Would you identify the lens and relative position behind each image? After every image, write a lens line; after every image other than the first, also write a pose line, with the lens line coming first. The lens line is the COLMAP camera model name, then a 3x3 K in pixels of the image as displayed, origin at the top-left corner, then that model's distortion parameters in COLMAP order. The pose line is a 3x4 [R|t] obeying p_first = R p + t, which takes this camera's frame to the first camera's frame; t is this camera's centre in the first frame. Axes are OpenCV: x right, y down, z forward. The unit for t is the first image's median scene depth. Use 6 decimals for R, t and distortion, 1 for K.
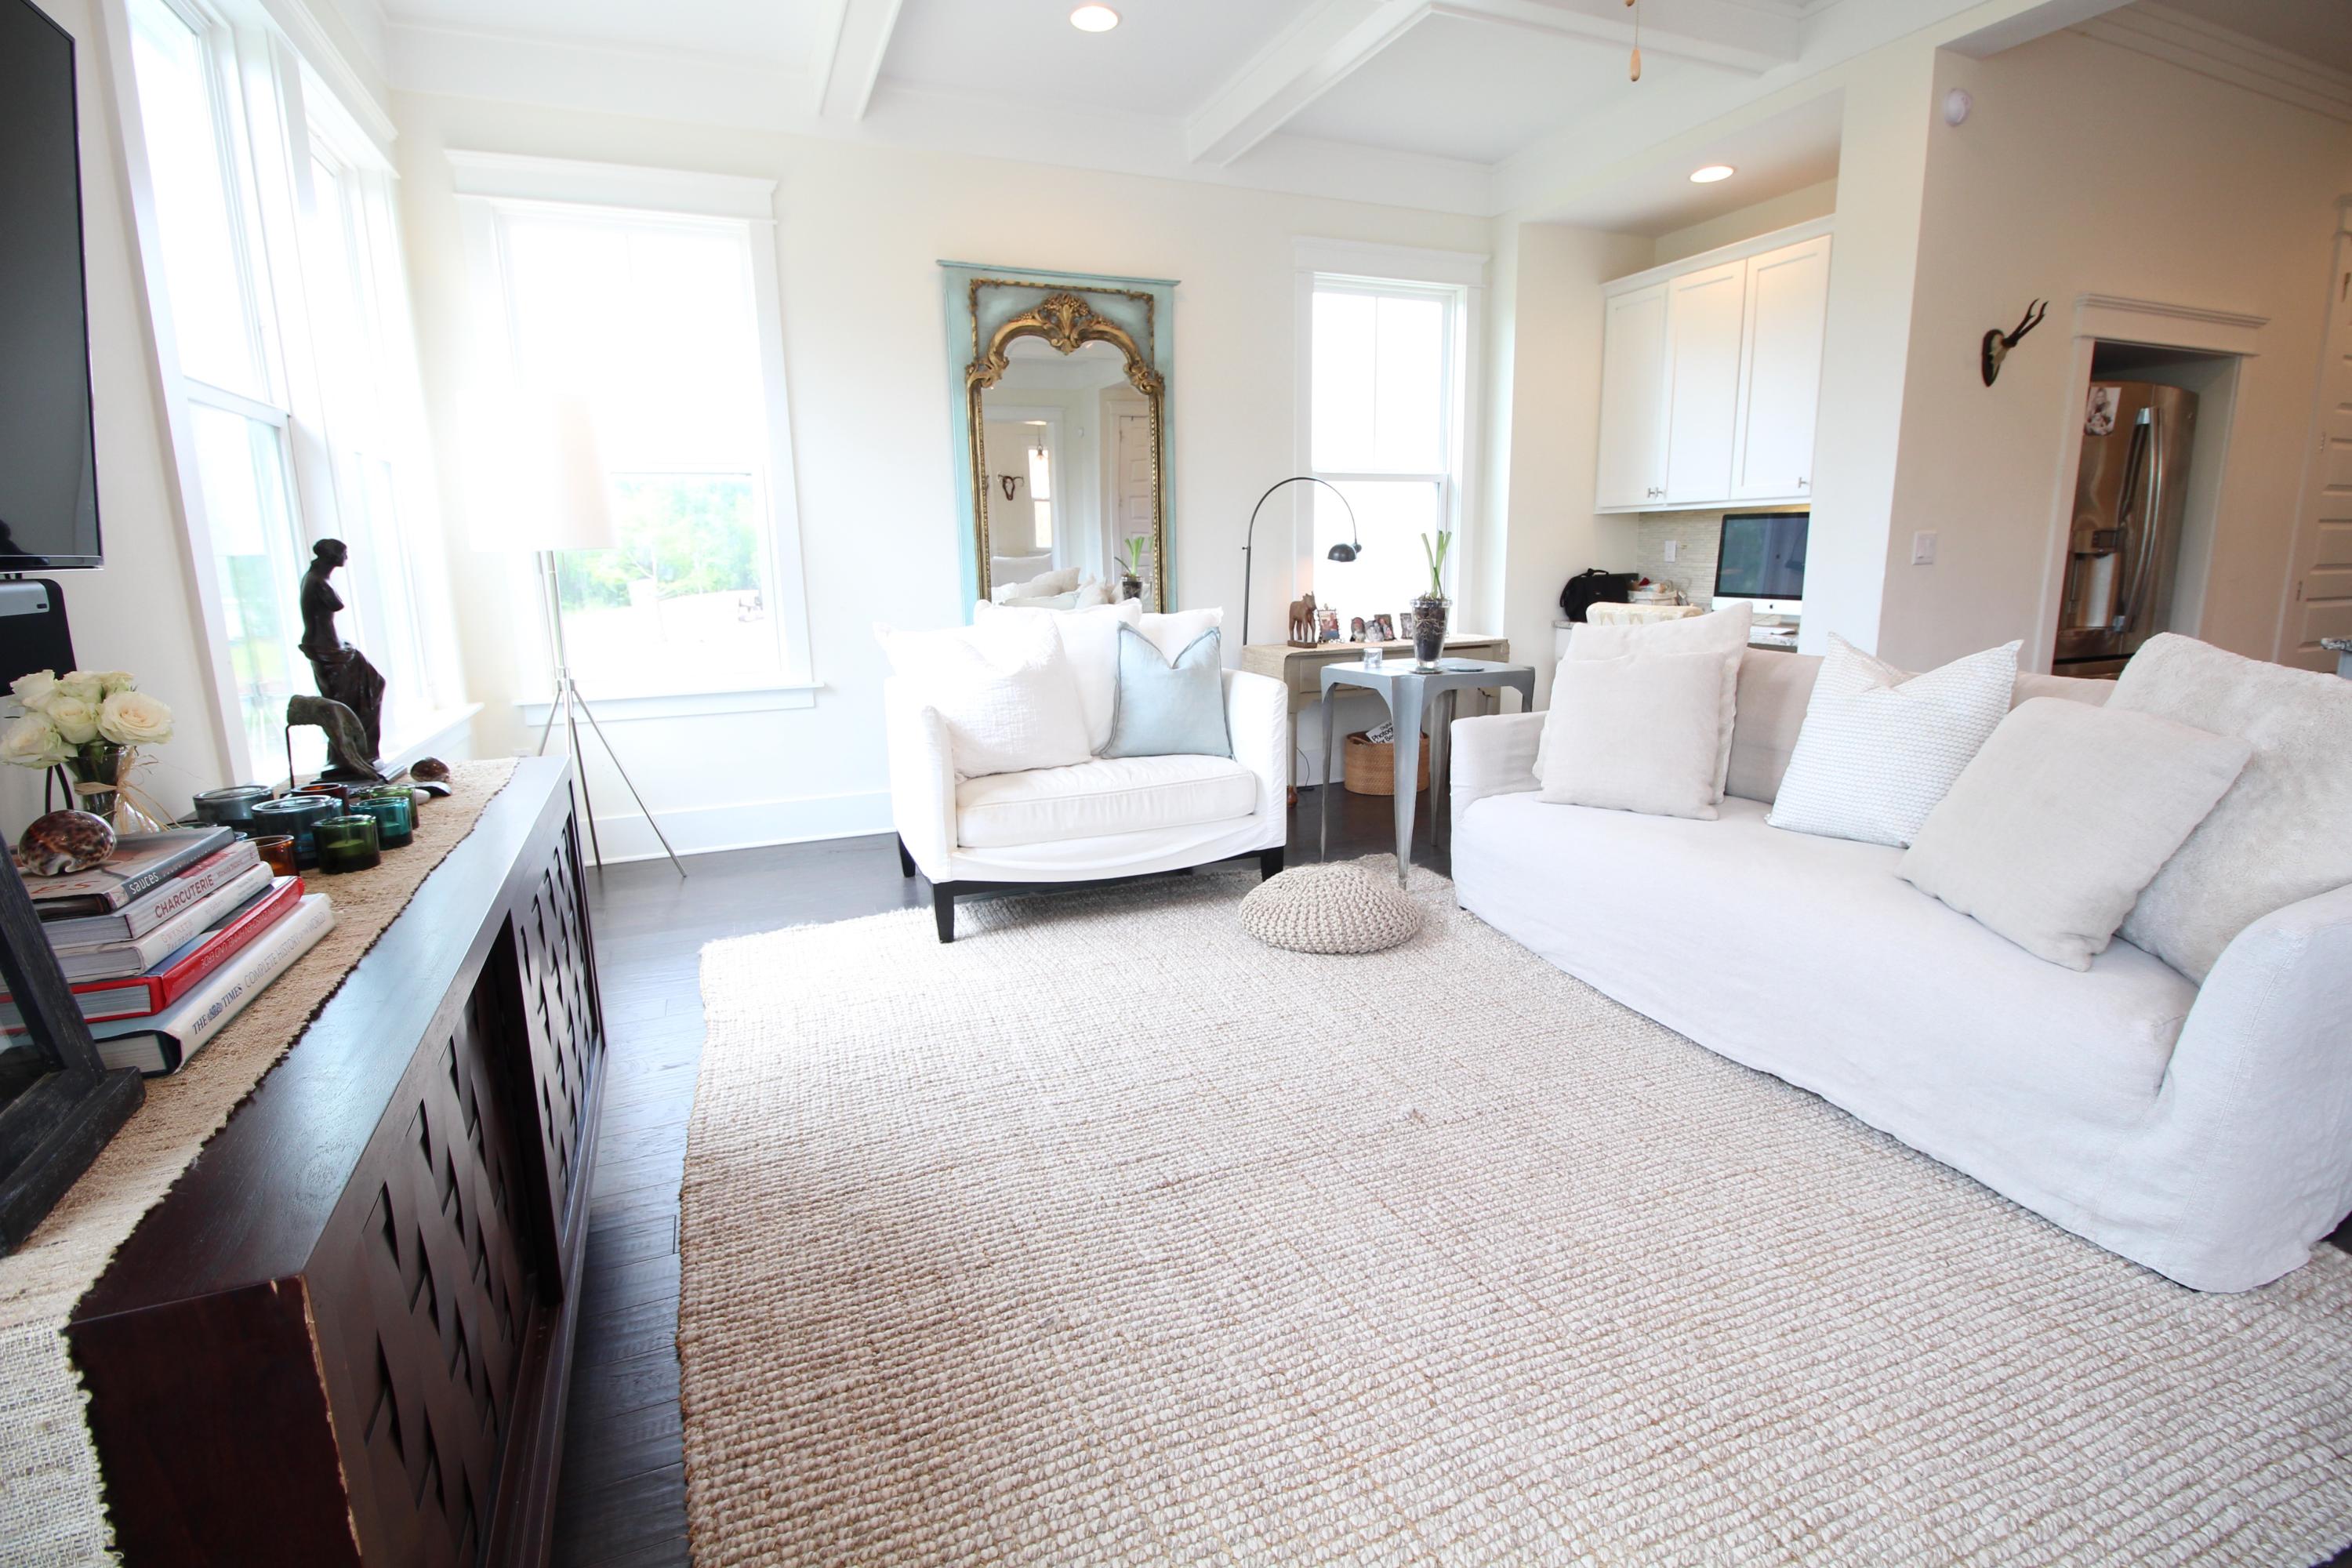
lens RADIAL K [[1083.5, 0, 1181.4], [0, 1083.5, 782.1], [0, 0, 1]] dist [-0.013589, -0.007091]
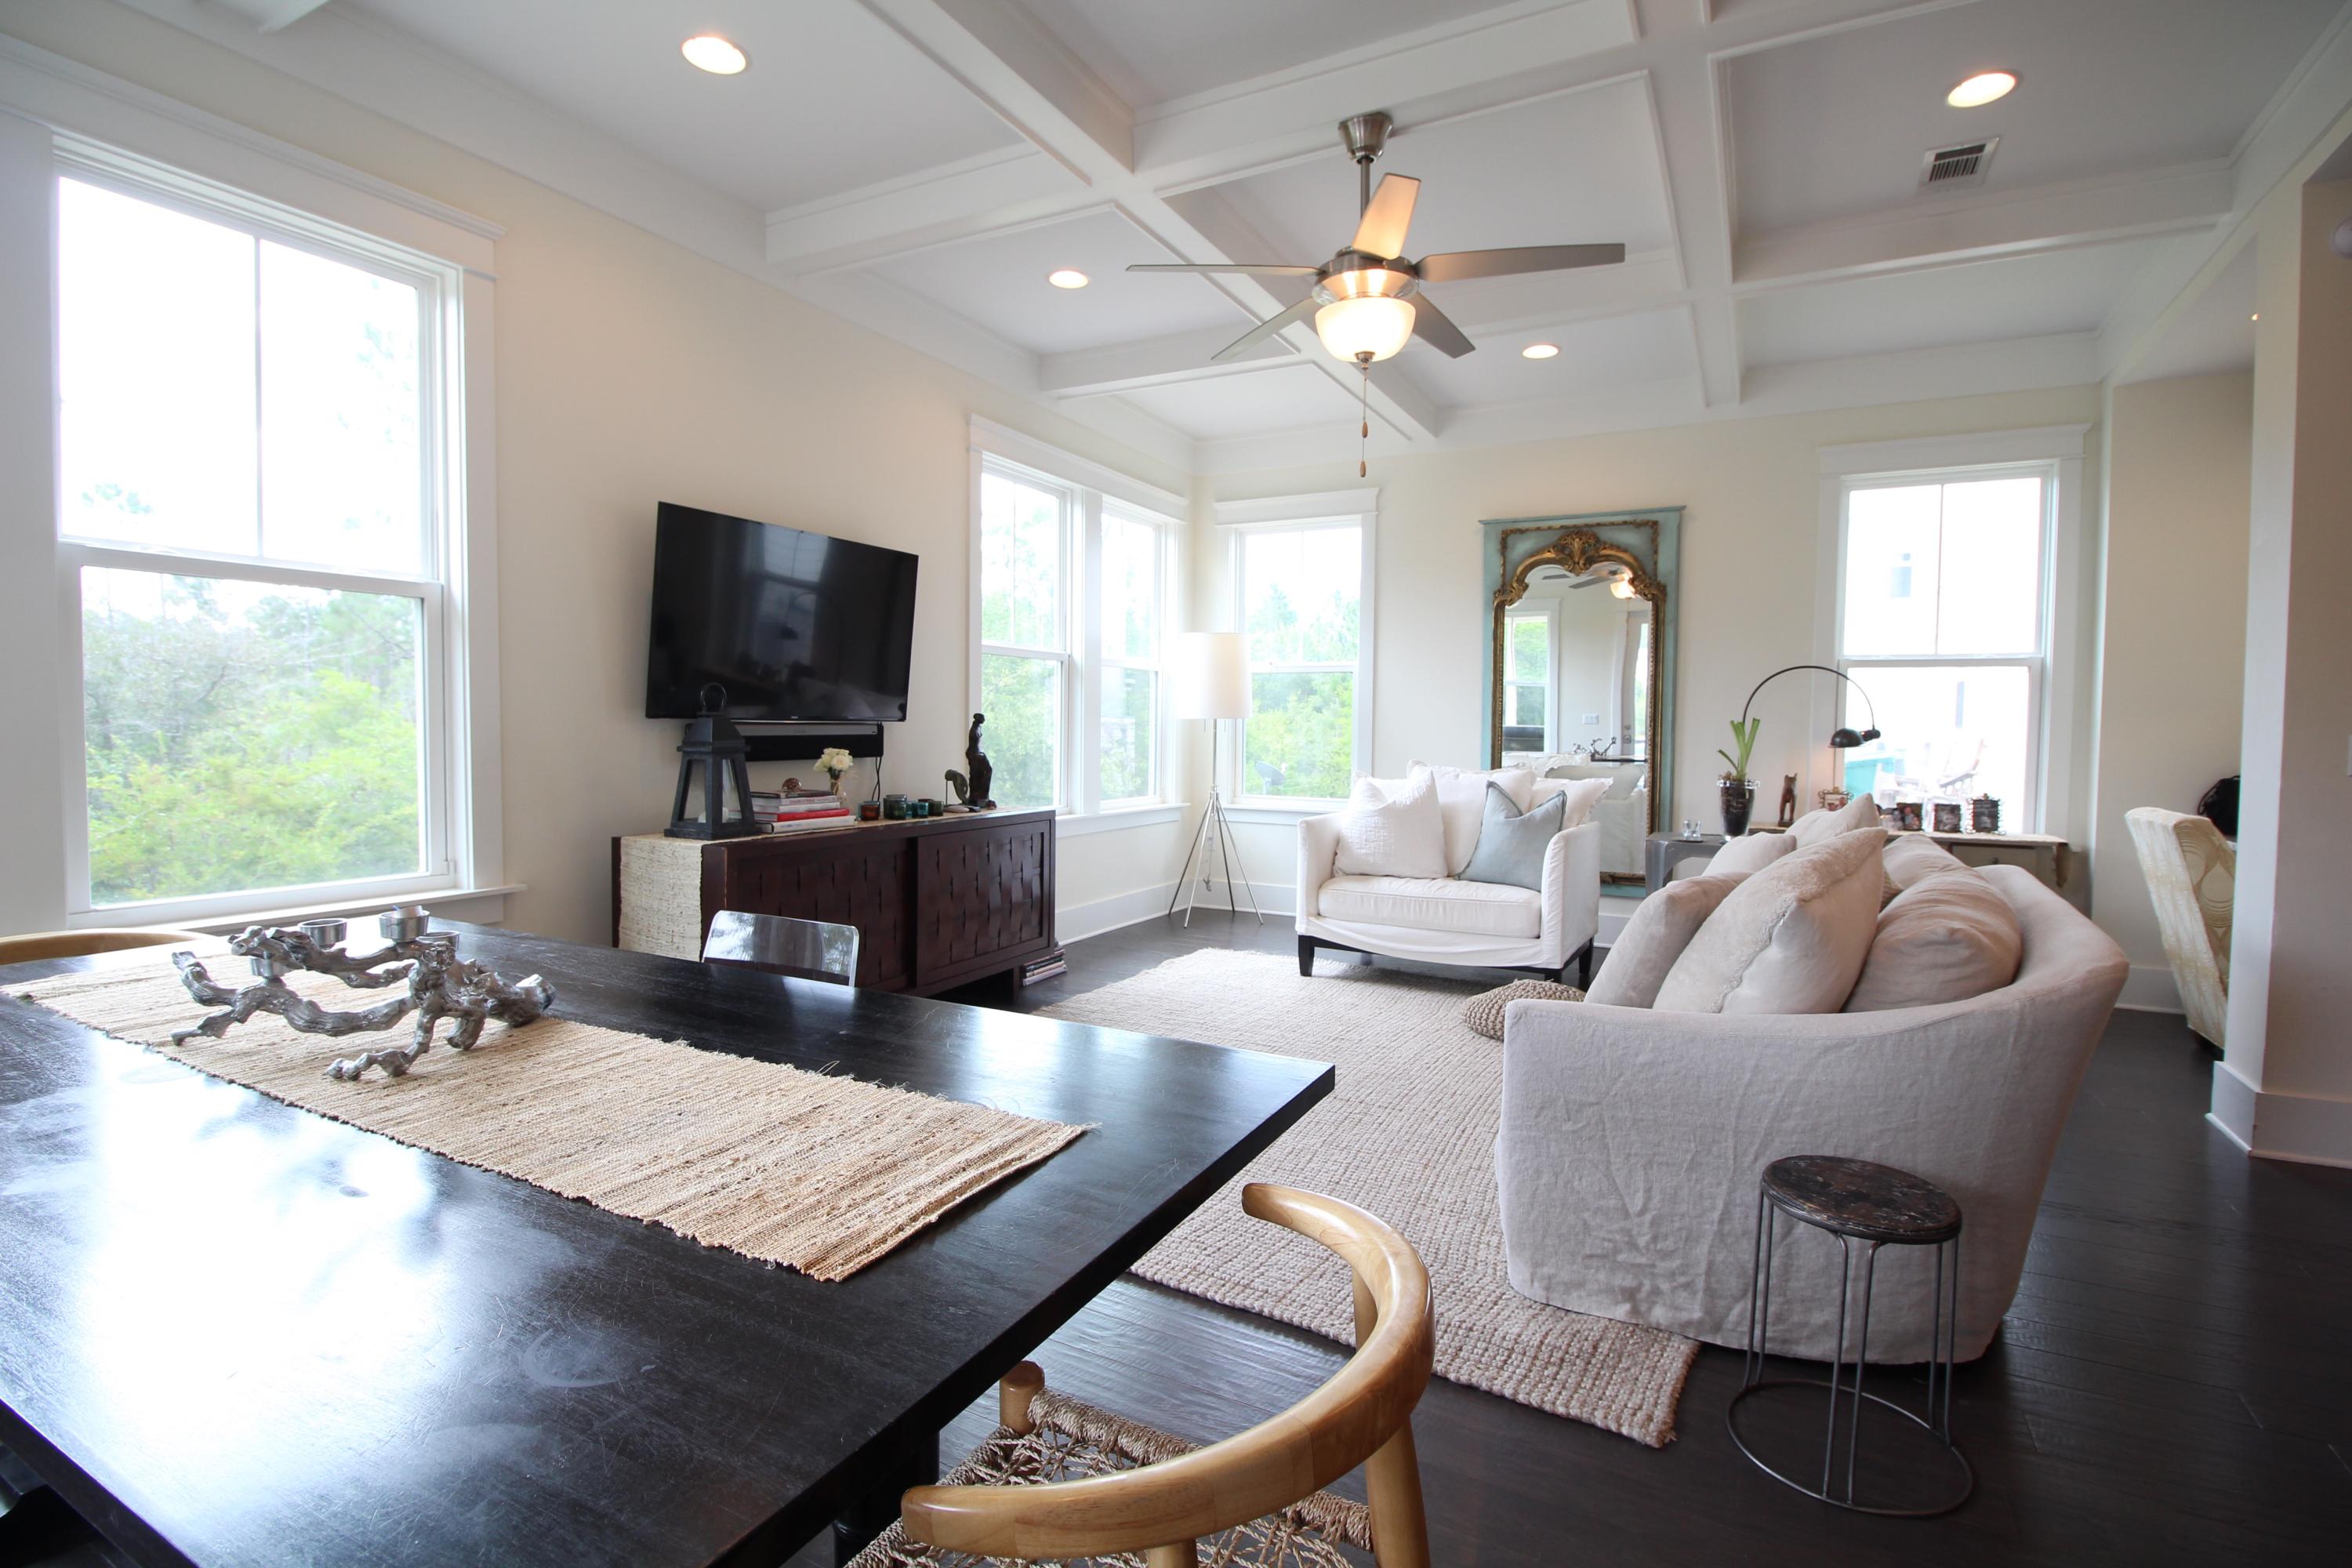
lens RADIAL K [[1083.5, 0, 1177.4], [0, 1083.5, 771.3], [0, 0, 1]] dist [-0.013589, -0.007091]
pose [[0.625883, 0.059722, -0.777627, 0.618389], [-0.183755, 0.980286, -0.072612, 0.006477], [0.757961, 0.188340, 0.624519, -0.104654]]
